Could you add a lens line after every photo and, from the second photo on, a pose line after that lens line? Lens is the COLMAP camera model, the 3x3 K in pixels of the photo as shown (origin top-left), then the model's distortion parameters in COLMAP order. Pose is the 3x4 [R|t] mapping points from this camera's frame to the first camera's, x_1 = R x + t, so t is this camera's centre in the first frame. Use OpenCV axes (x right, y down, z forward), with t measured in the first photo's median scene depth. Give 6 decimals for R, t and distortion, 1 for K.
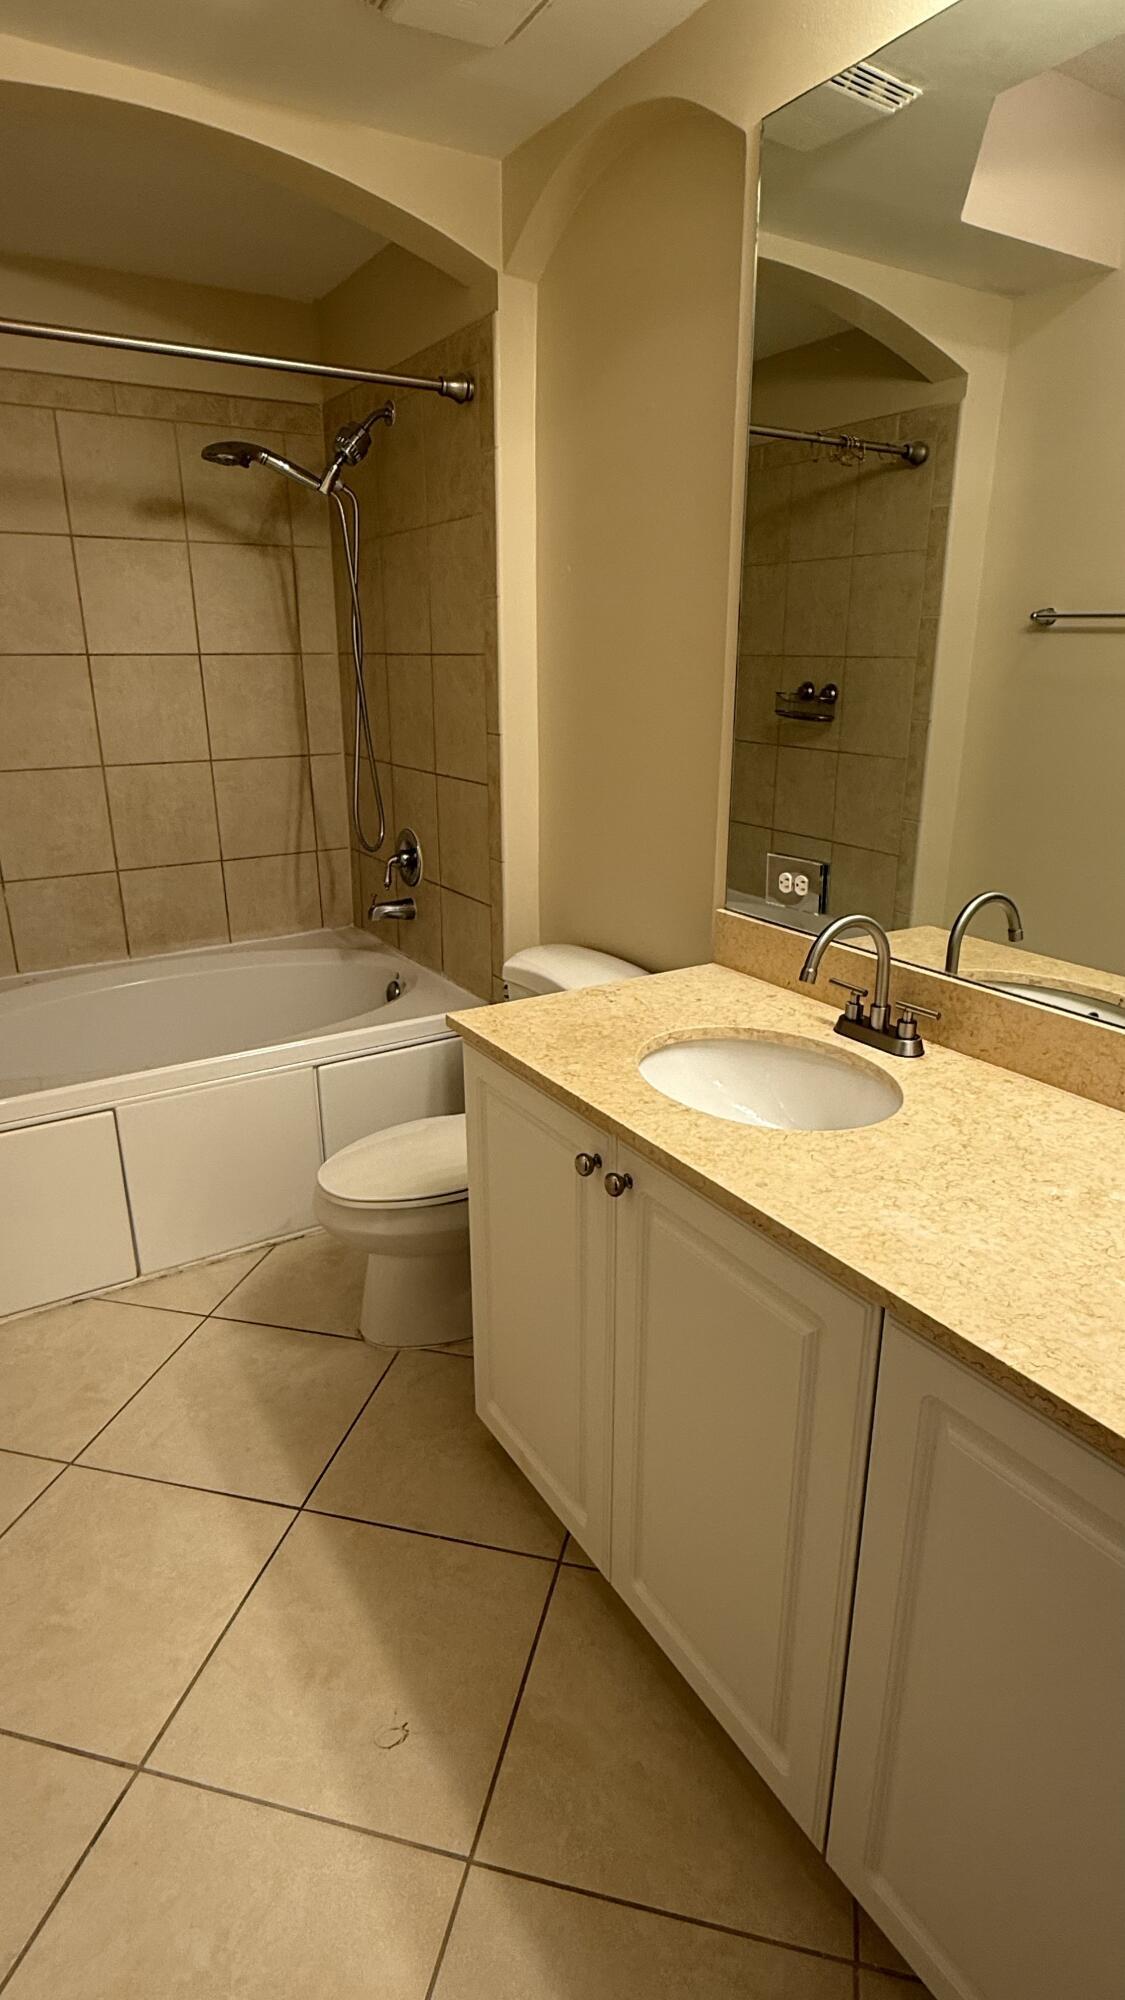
lens RADIAL K [[1068.3, 0, 561.7], [0, 1068.3, 1008.7], [0, 0, 1]] dist [0.001309, 0.000378]
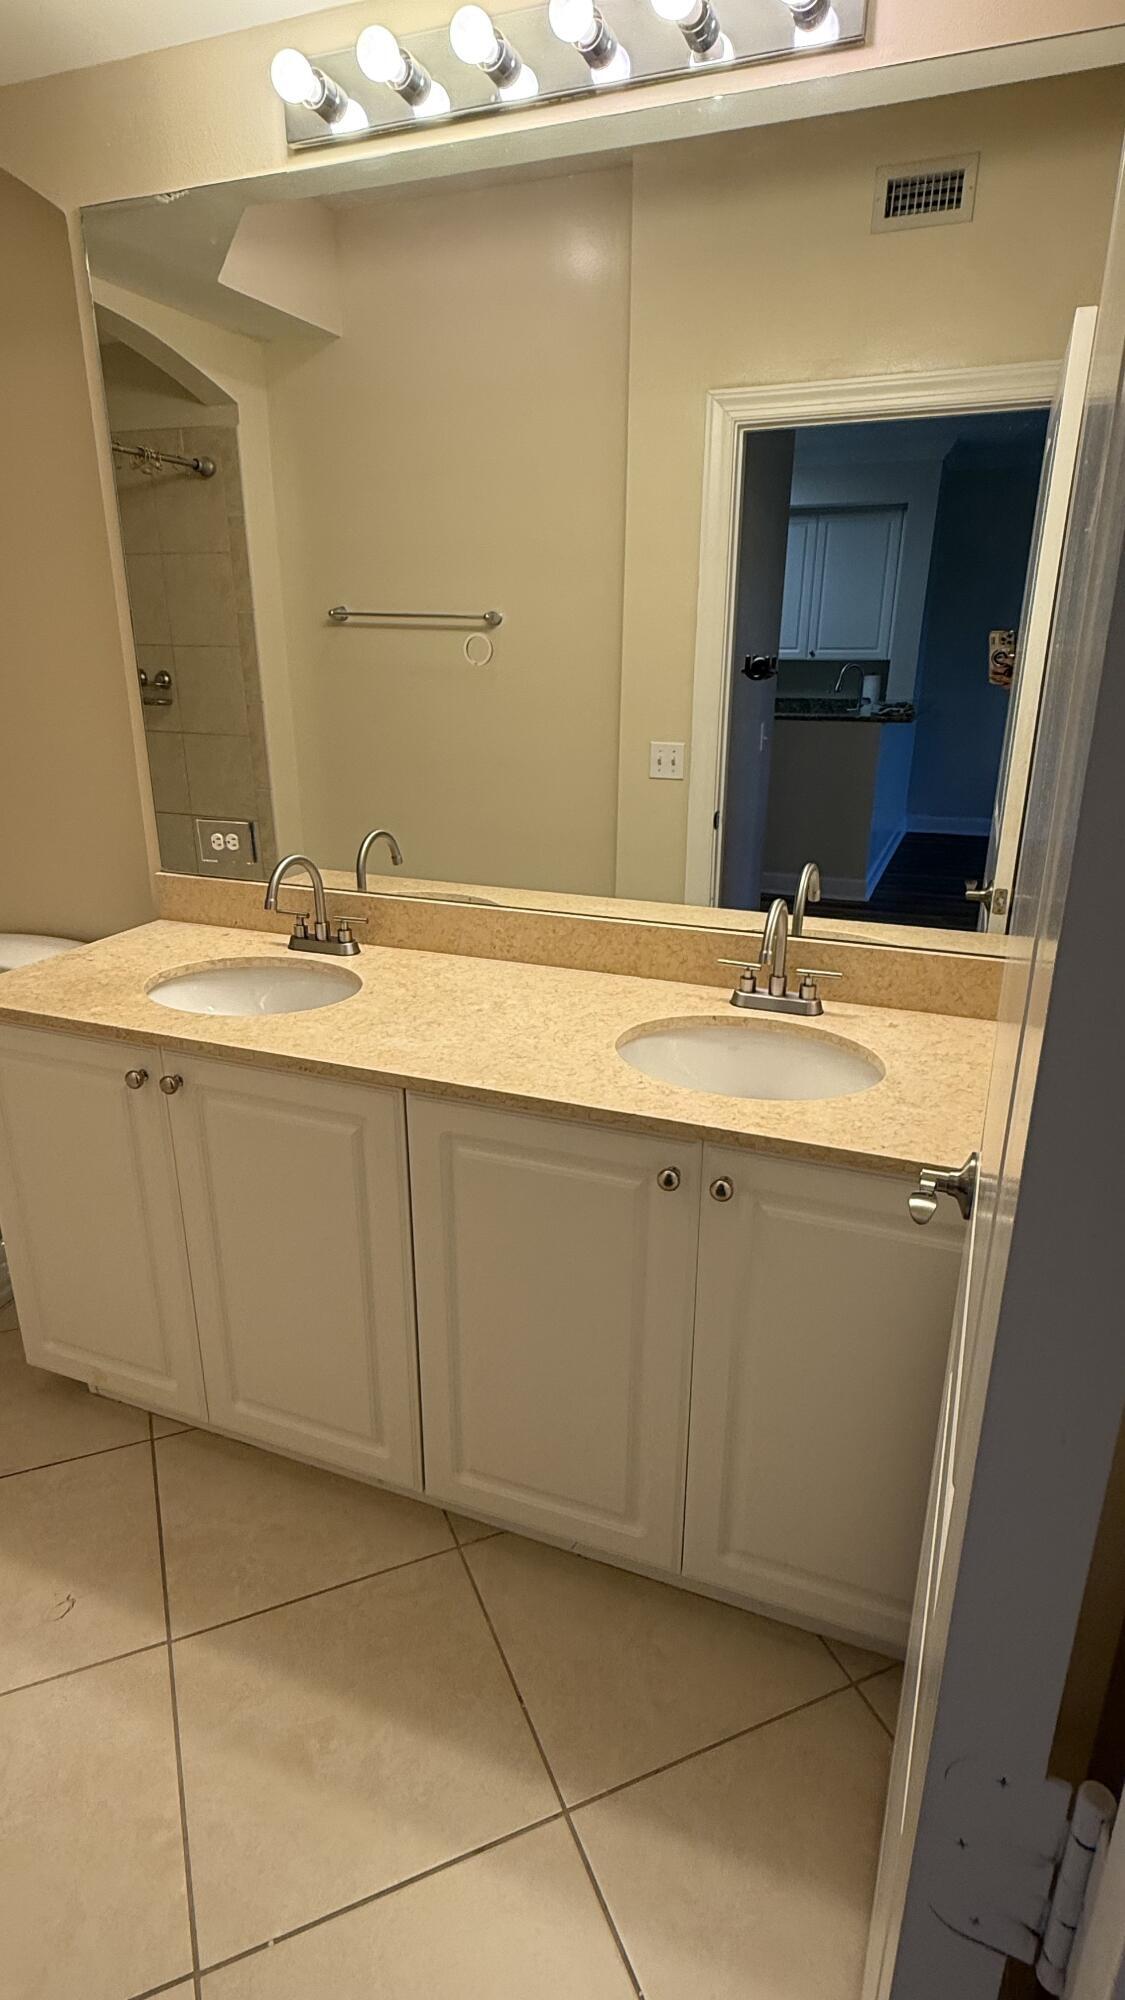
lens RADIAL K [[1068.5, 0, 564.2], [0, 1068.5, 1005.6], [0, 0, 1]] dist [0.002760, 0.001053]
pose [[0.802952, -0.193704, 0.563690, -0.220525], [0.183573, 0.980117, 0.075311, 0.052165], [-0.567070, 0.043007, 0.822546, -0.248976]]
